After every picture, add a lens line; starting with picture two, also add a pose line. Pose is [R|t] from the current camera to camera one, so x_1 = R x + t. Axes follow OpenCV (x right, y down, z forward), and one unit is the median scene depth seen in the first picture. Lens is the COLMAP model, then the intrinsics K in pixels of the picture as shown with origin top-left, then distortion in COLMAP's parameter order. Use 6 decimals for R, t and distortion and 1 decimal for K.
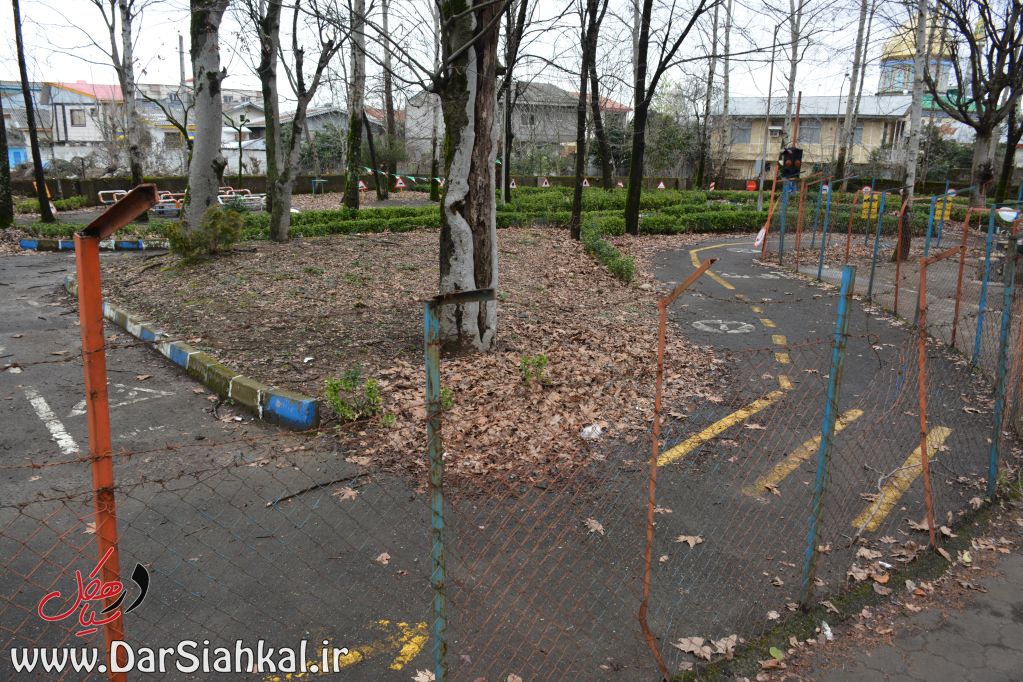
lens RADIAL K [[782.0, 0, 508.3], [0, 782.0, 343.5], [0, 0, 1]] dist [-0.010274, 0.004348]
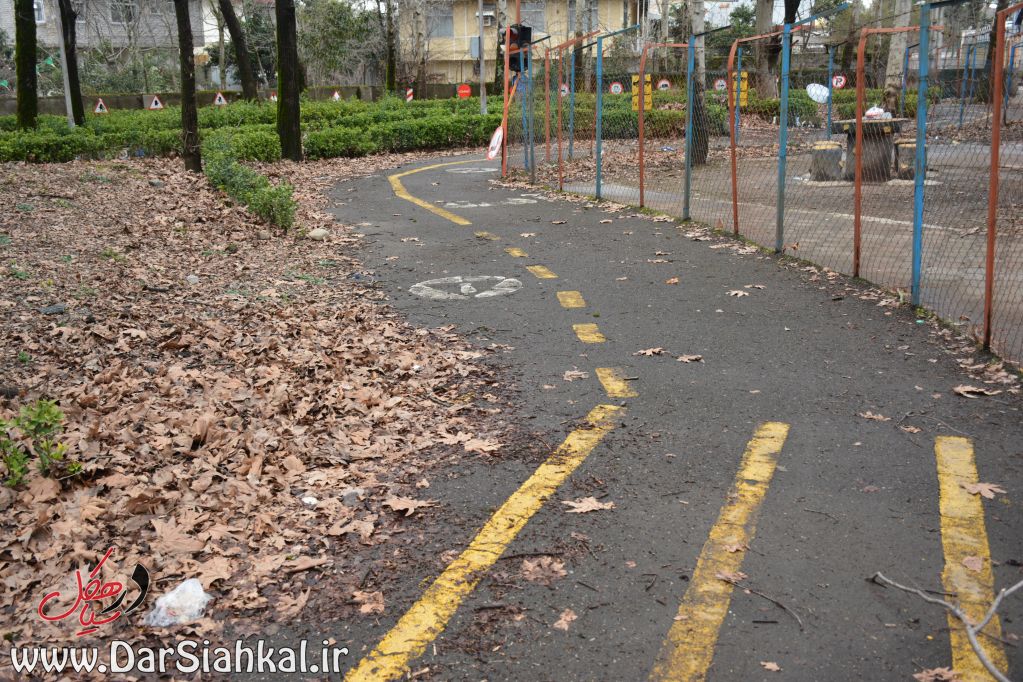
lens RADIAL K [[1063.8, 0, 511.3], [0, 1063.8, 341.4], [0, 0, 1]] dist [-0.014023, 0.000000]
pose [[0.939630, -0.123855, 0.318992, 0.065819], [0.121629, 0.992209, 0.026972, -0.000785], [-0.319847, 0.013454, 0.947374, 0.294056]]
